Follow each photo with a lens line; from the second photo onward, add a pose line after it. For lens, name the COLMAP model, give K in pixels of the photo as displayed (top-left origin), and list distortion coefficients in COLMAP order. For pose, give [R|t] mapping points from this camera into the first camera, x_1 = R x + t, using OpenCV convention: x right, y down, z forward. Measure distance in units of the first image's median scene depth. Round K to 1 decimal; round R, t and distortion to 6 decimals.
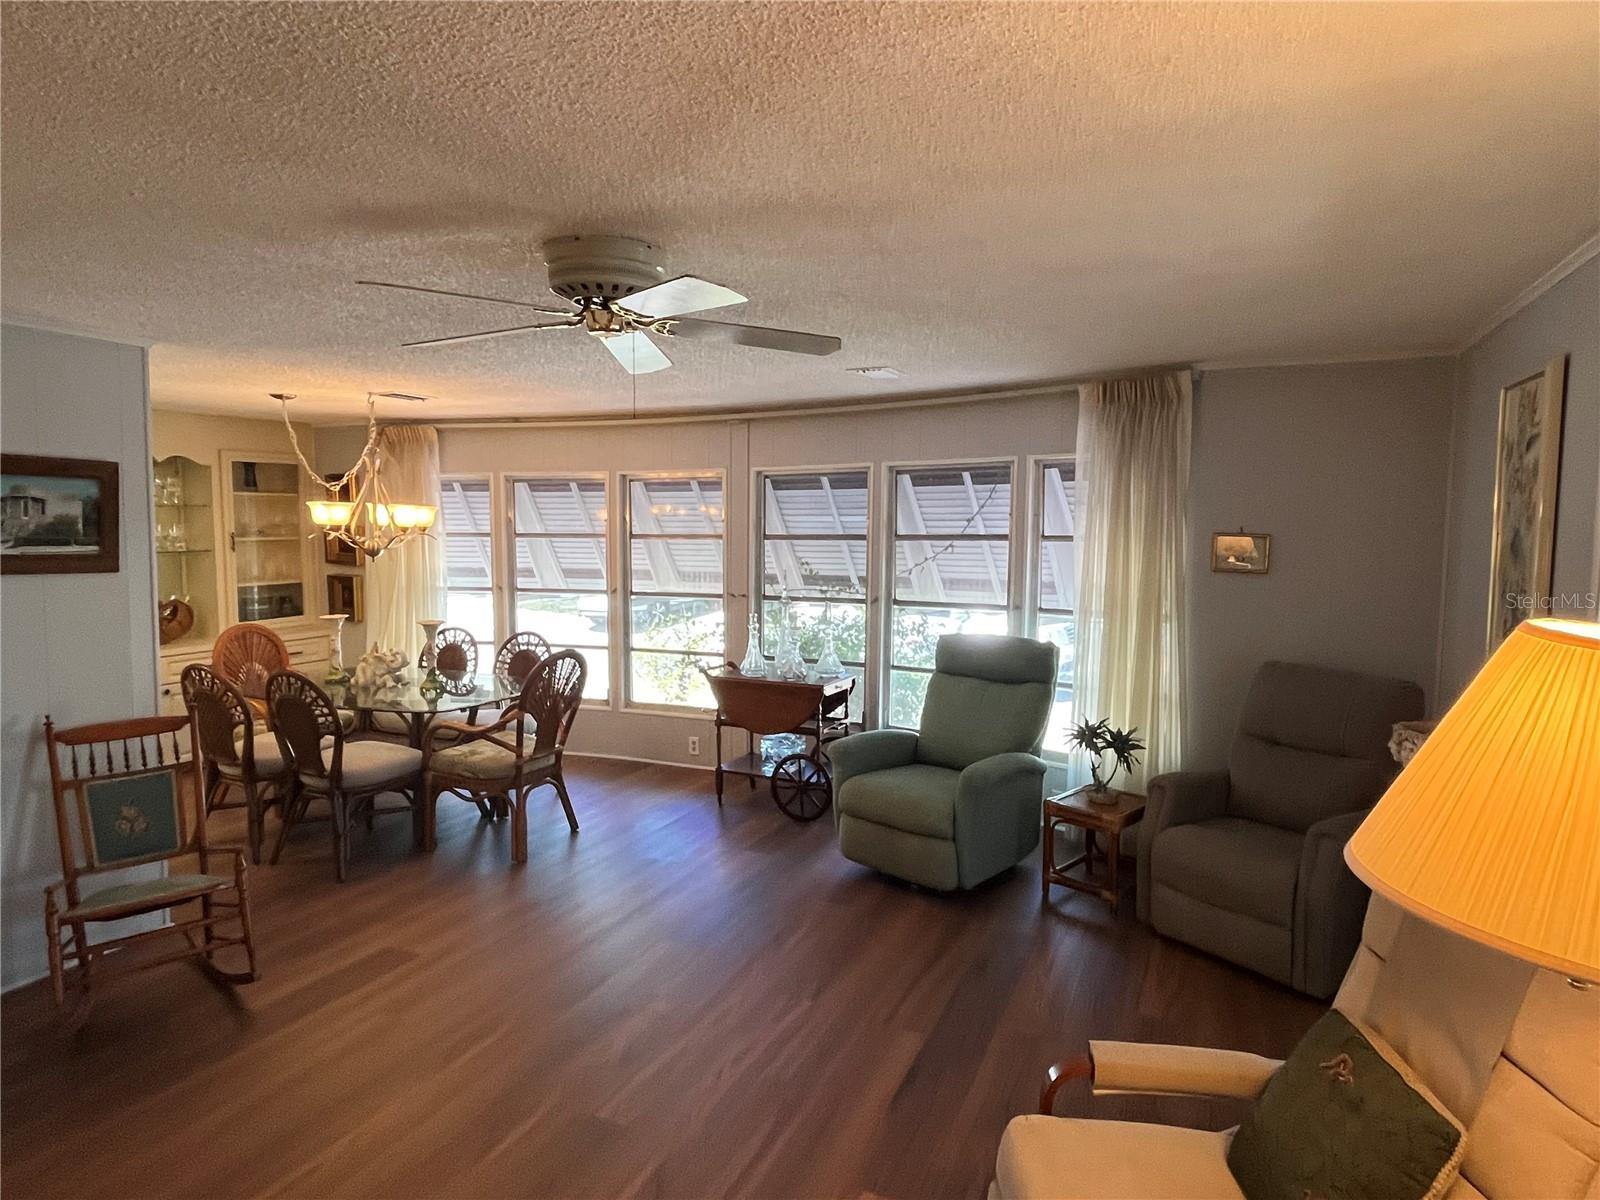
lens RADIAL K [[917.9, 0, 797.8], [0, 917.9, 591.3], [0, 0, 1]] dist [-0.000680, -0.002476]
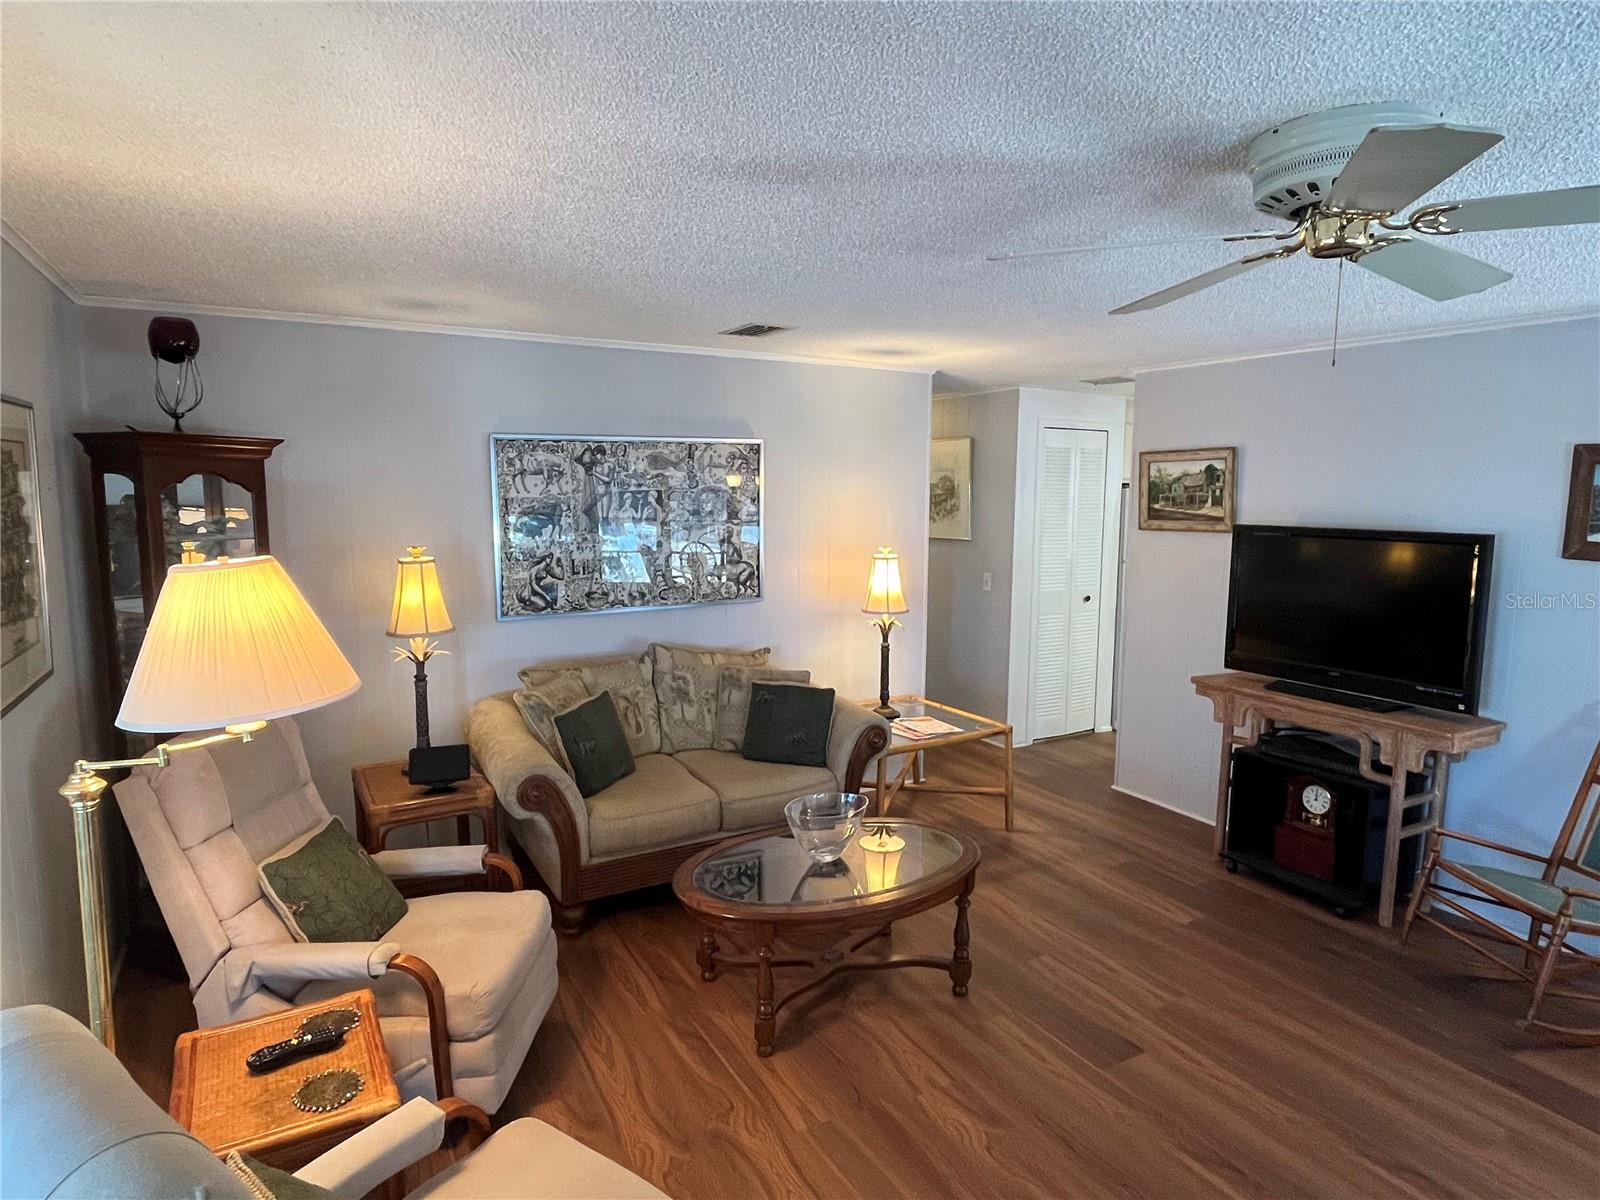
lens RADIAL K [[917.9, 0, 801.2], [0, 917.9, 594.9], [0, 0, 1]] dist [-0.000680, -0.002476]
pose [[-0.577434, 0.087280, -0.811759, 0.334446], [-0.072021, 0.984948, 0.157132, -0.053419], [0.813255, 0.149197, -0.562456, 0.579789]]
